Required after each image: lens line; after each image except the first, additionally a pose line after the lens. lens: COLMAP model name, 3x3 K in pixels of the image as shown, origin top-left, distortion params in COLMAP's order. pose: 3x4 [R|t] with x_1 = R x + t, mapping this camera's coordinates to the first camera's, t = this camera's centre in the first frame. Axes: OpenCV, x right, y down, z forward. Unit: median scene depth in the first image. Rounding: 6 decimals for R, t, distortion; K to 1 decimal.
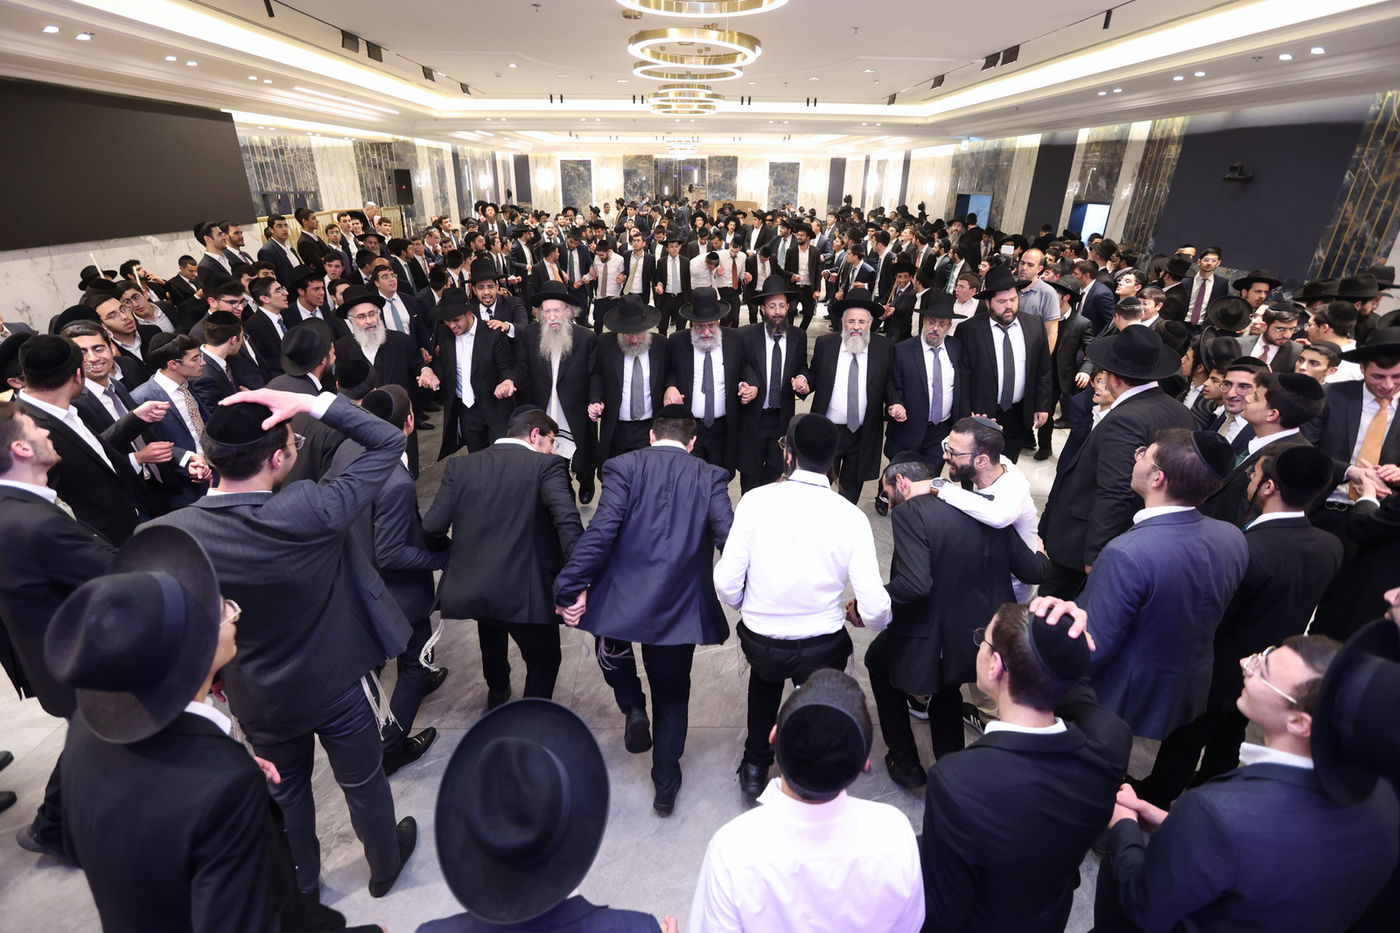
lens RADIAL K [[647.2, 0, 686.7], [0, 647.2, 490.3], [0, 0, 1]] dist [-0.048467, 0.016678]
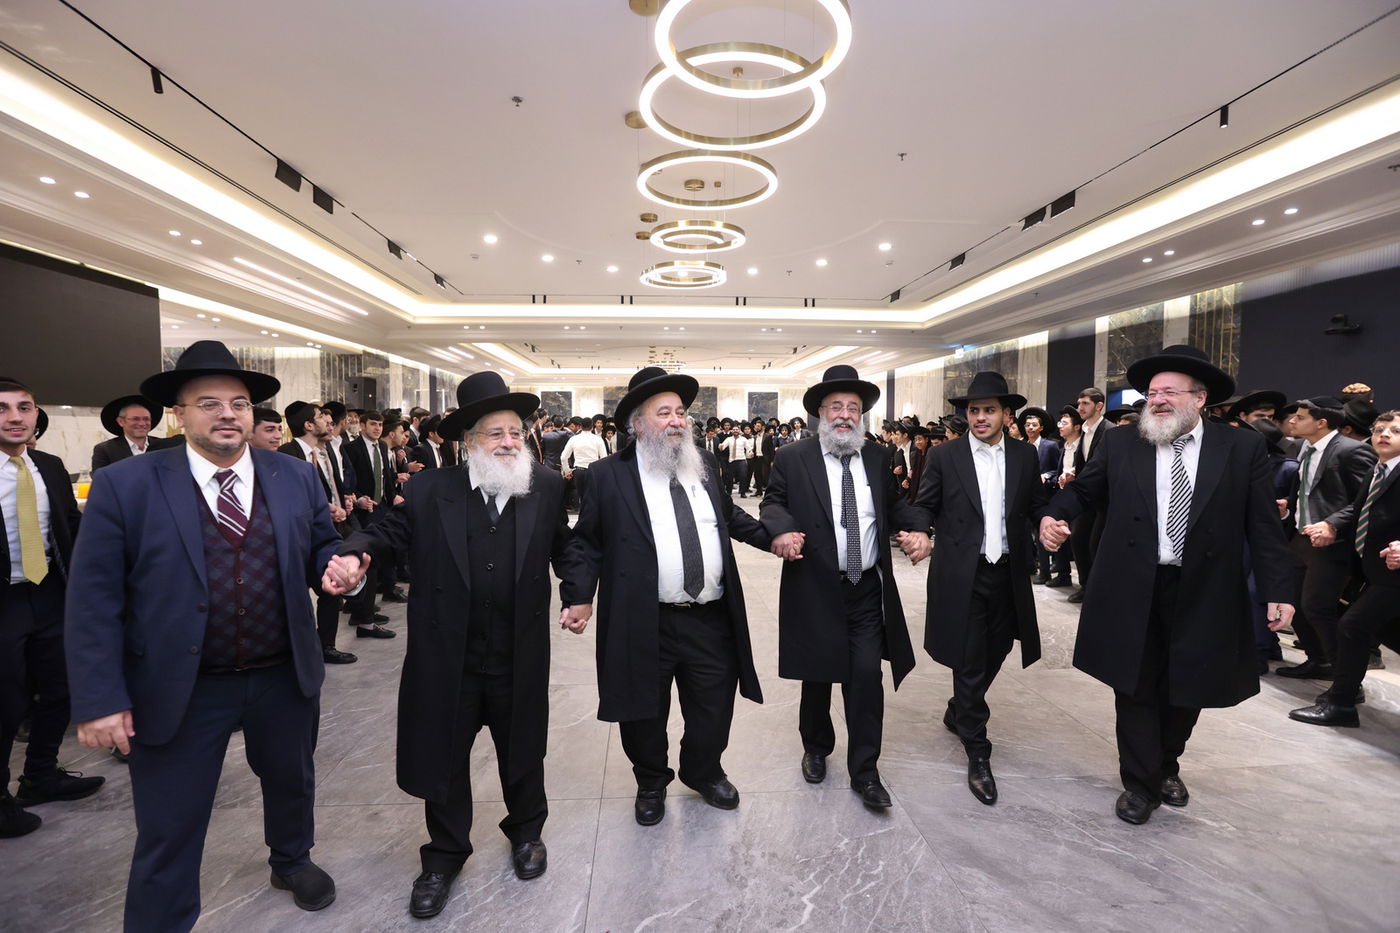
lens RADIAL K [[647.2, 0, 686.7], [0, 647.2, 490.3], [0, 0, 1]] dist [-0.048467, 0.016678]
pose [[0.998988, -0.012996, 0.043063, -0.028037], [0.027351, 0.935539, -0.352164, -0.011804], [-0.035710, 0.352985, 0.934947, 0.181139]]
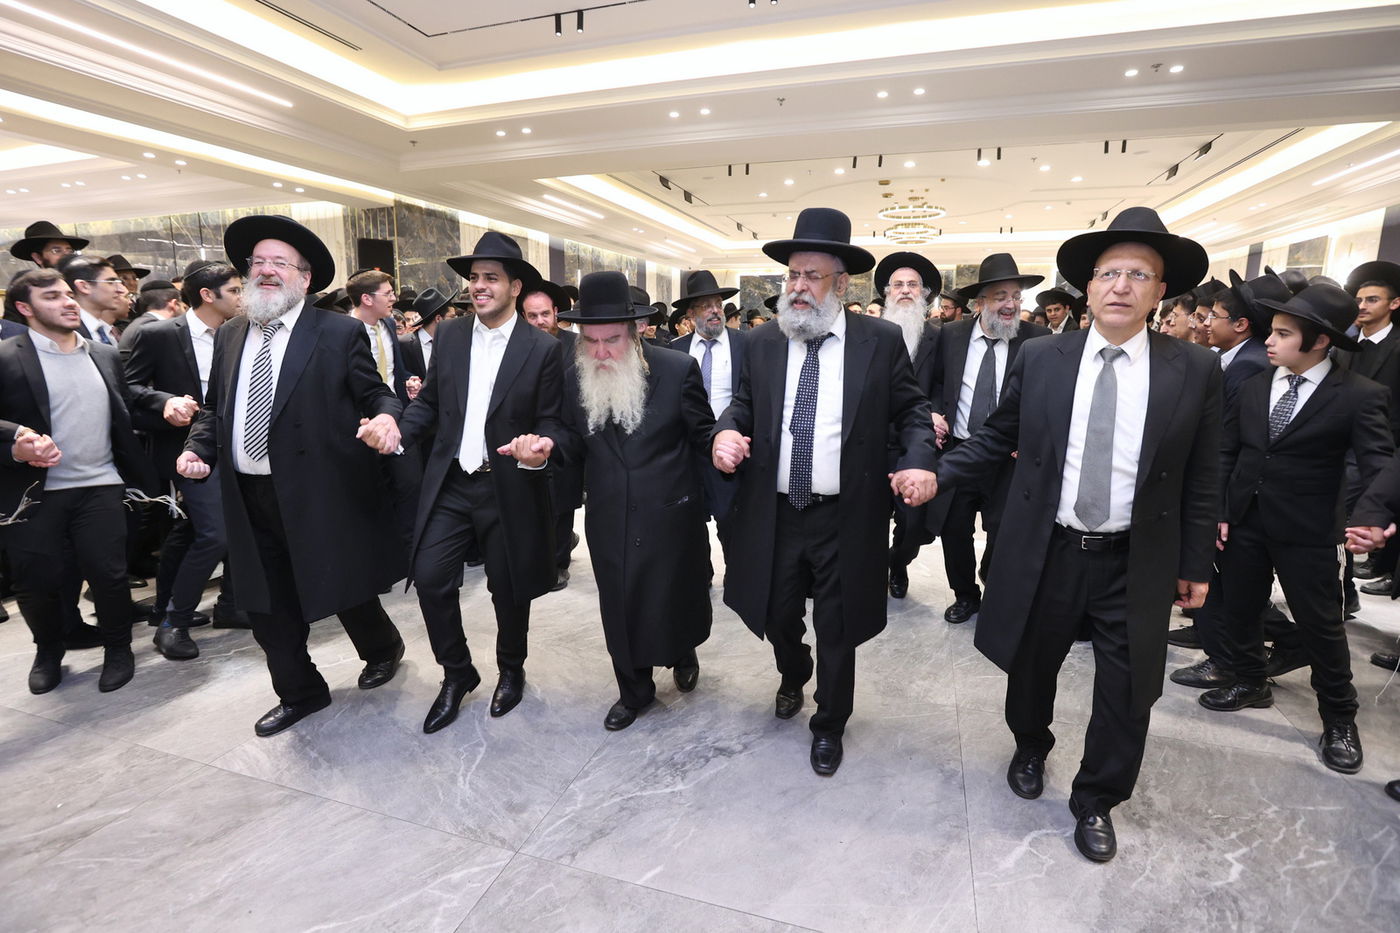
lens RADIAL K [[681.2, 0, 700.0], [0, 681.2, 466.5], [0, 0, 1]] dist [-0.051642, 0.014706]
pose [[0.948407, 0.052198, -0.312728, 0.023491], [-0.131236, 0.962521, -0.237340, -0.219811], [0.288619, 0.266137, 0.919712, 0.624038]]
